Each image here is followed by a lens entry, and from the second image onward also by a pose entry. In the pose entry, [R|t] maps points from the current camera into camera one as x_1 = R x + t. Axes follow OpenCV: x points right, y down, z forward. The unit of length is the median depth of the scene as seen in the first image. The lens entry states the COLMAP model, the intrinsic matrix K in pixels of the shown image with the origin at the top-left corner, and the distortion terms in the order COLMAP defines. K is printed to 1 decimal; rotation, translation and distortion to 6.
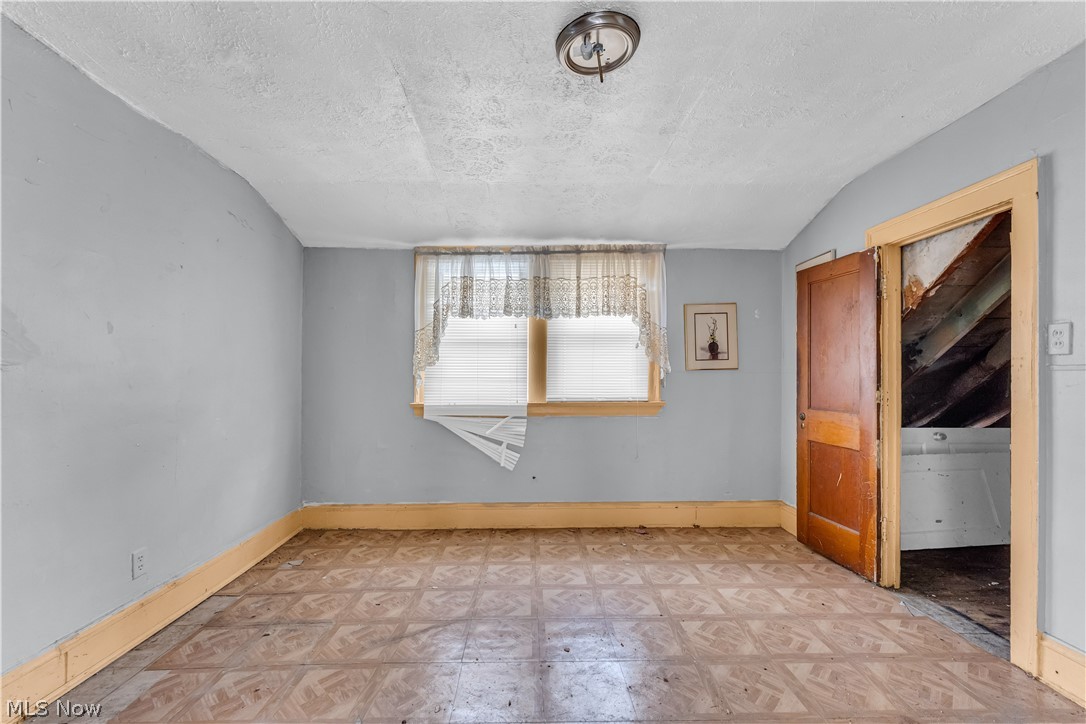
lens RADIAL K [[442.7, 0, 536.3], [0, 442.7, 370.4], [0, 0, 1]] dist [-0.001207, -0.000226]
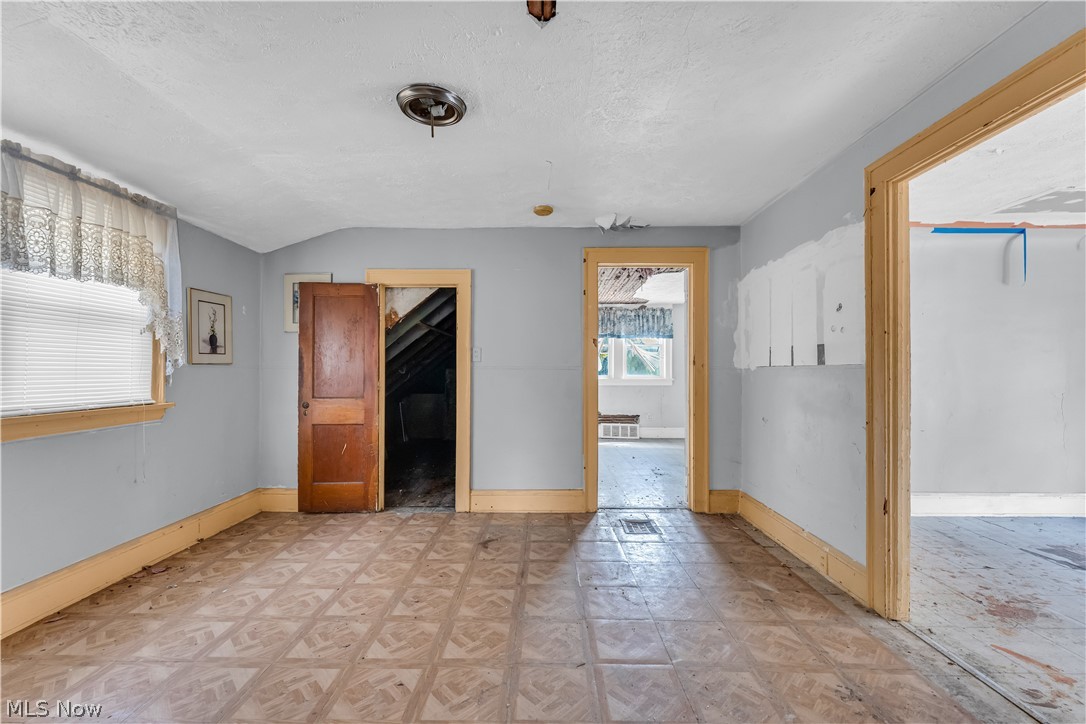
lens RADIAL K [[442.7, 0, 536.3], [0, 442.7, 370.4], [0, 0, 1]] dist [-0.001207, -0.000226]
pose [[0.040022, 0.002038, 0.999197, -0.530797], [-0.013041, 0.999914, -0.001517, 0.003573], [-0.999114, -0.012970, 0.040045, 0.312955]]
